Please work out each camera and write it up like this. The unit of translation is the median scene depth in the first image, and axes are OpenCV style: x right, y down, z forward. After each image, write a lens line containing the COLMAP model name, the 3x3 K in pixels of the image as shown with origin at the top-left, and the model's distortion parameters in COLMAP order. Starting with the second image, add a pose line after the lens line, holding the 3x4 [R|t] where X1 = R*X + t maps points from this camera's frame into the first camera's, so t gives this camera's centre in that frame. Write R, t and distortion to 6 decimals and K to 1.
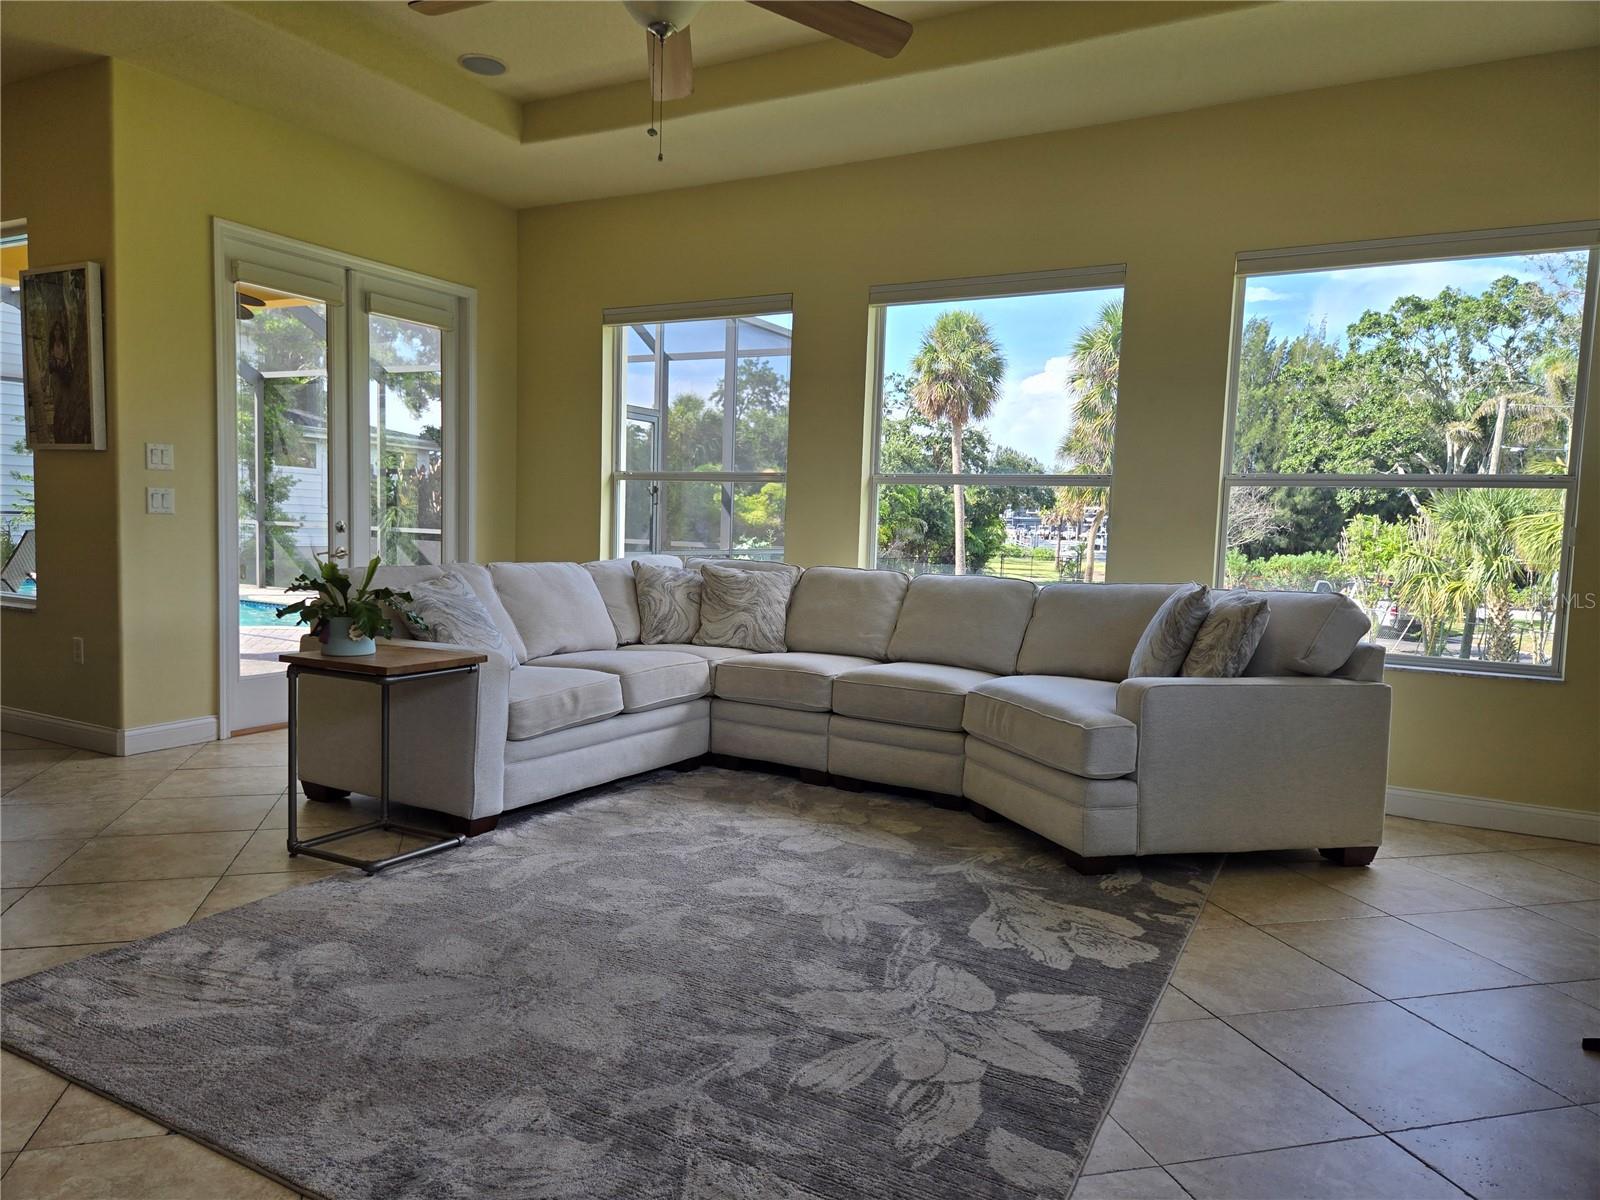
lens RADIAL K [[1133.6, 0, 831.2], [0, 1133.6, 610.7], [0, 0, 1]] dist [0.068467, -0.053868]
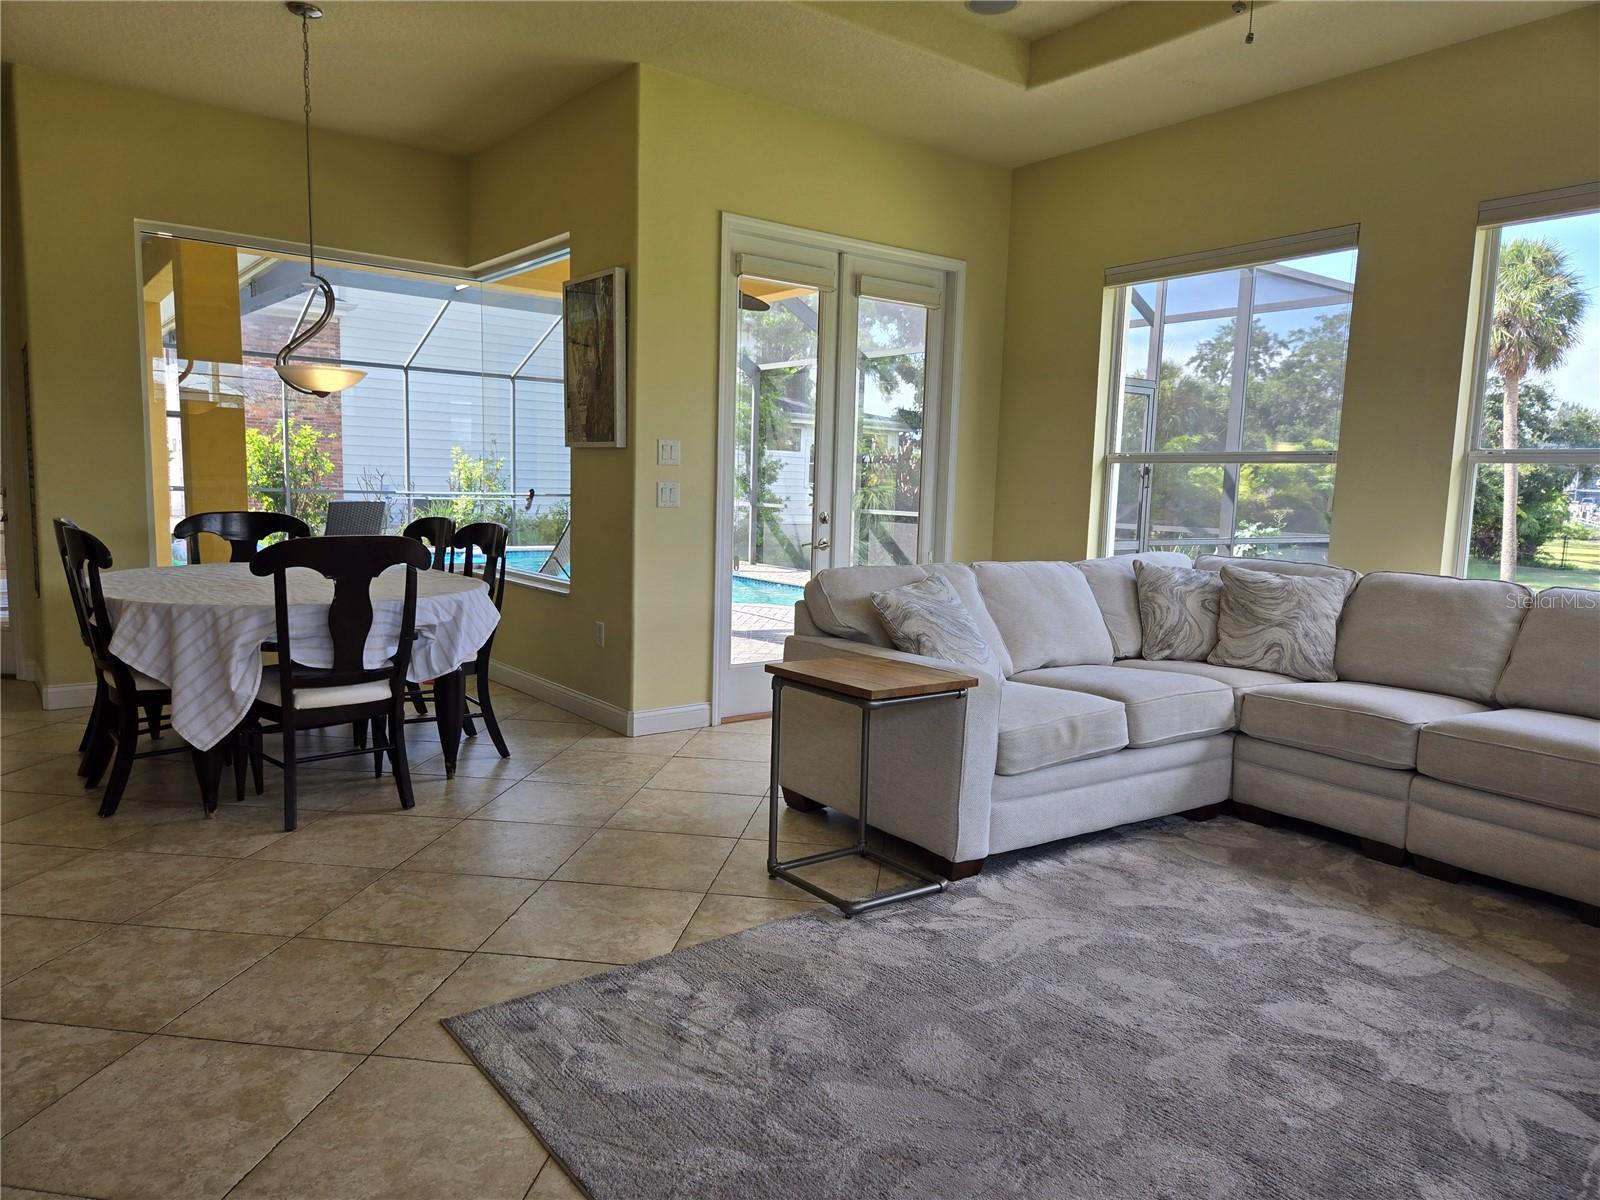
lens RADIAL K [[1133.6, 0, 785.6], [0, 1133.6, 603.1], [0, 0, 1]] dist [0.068467, -0.053868]
pose [[0.908272, 0.036142, -0.416816, -0.057871], [-0.029750, 0.999319, 0.021823, -0.024008], [0.417321, -0.007421, 0.908729, 0.117959]]
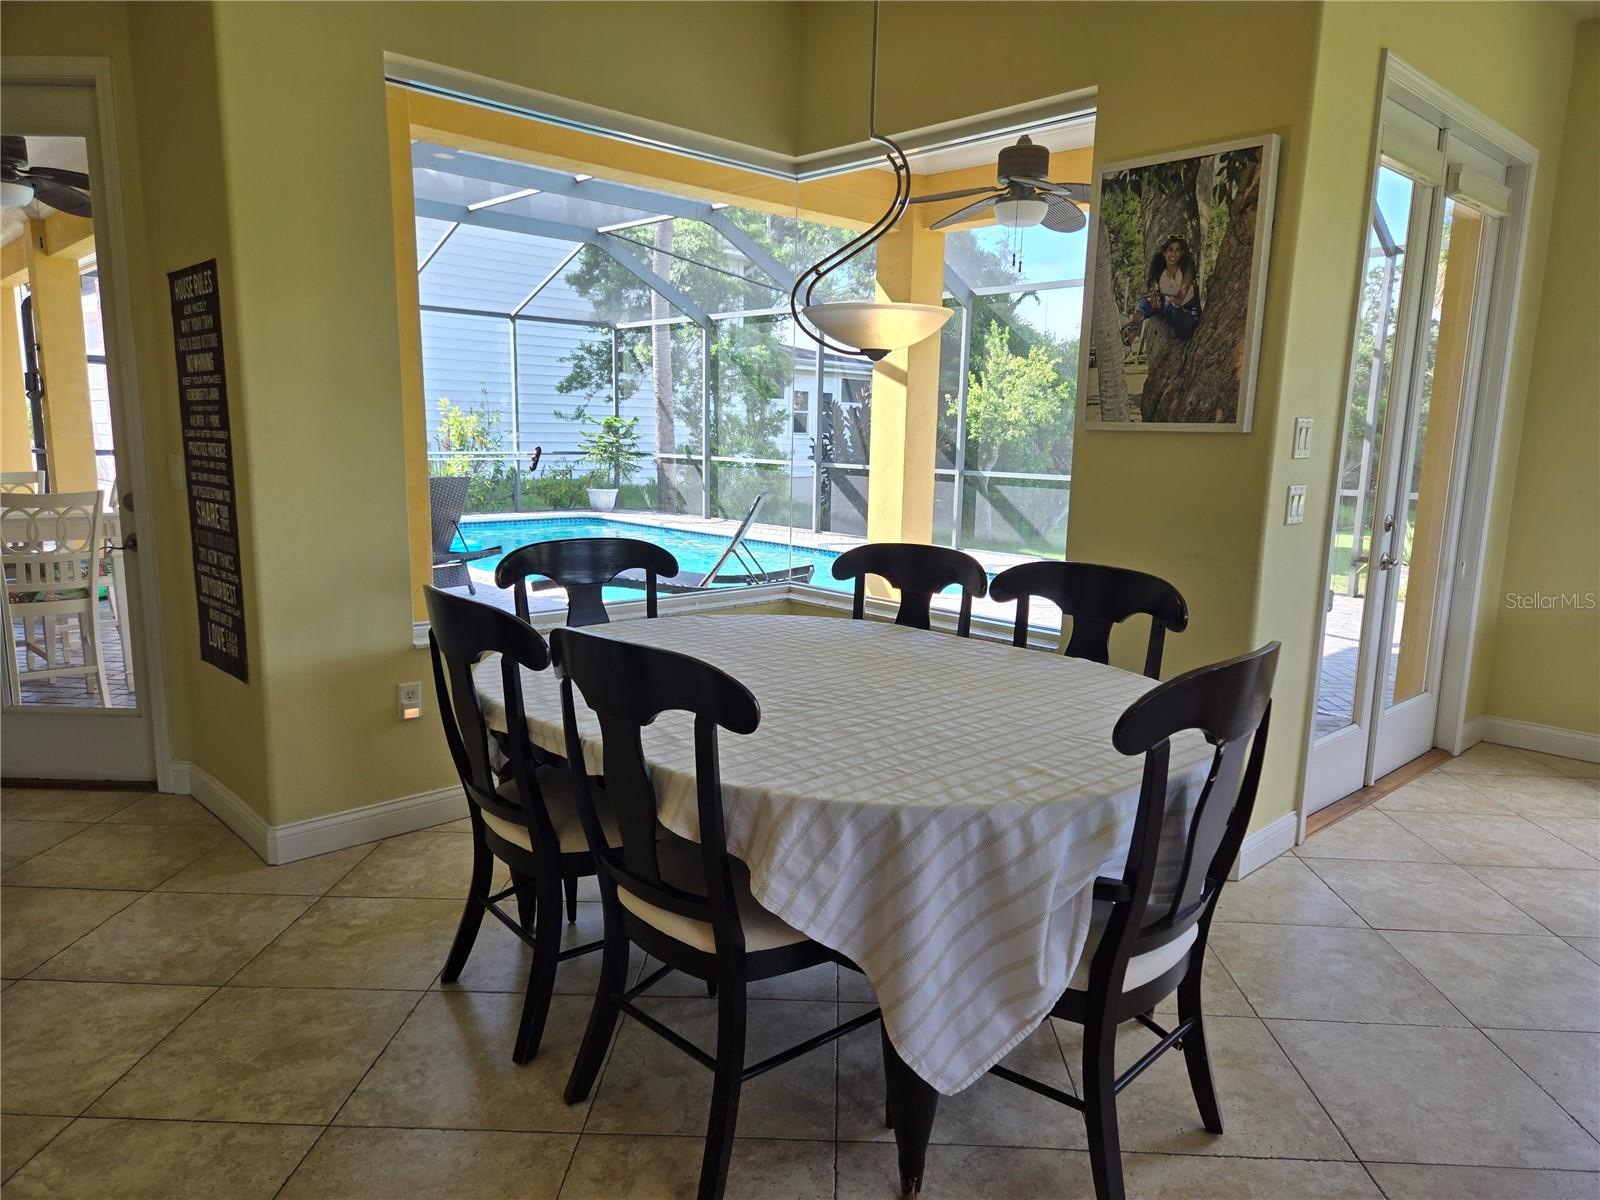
lens RADIAL K [[1133.6, 0, 791.0], [0, 1133.6, 608.5], [0, 0, 1]] dist [0.068467, -0.053868]
pose [[0.949095, 0.034336, -0.313114, -0.664140], [-0.011447, 0.997144, 0.074651, -0.083901], [0.314783, -0.067266, 0.946777, 0.291105]]
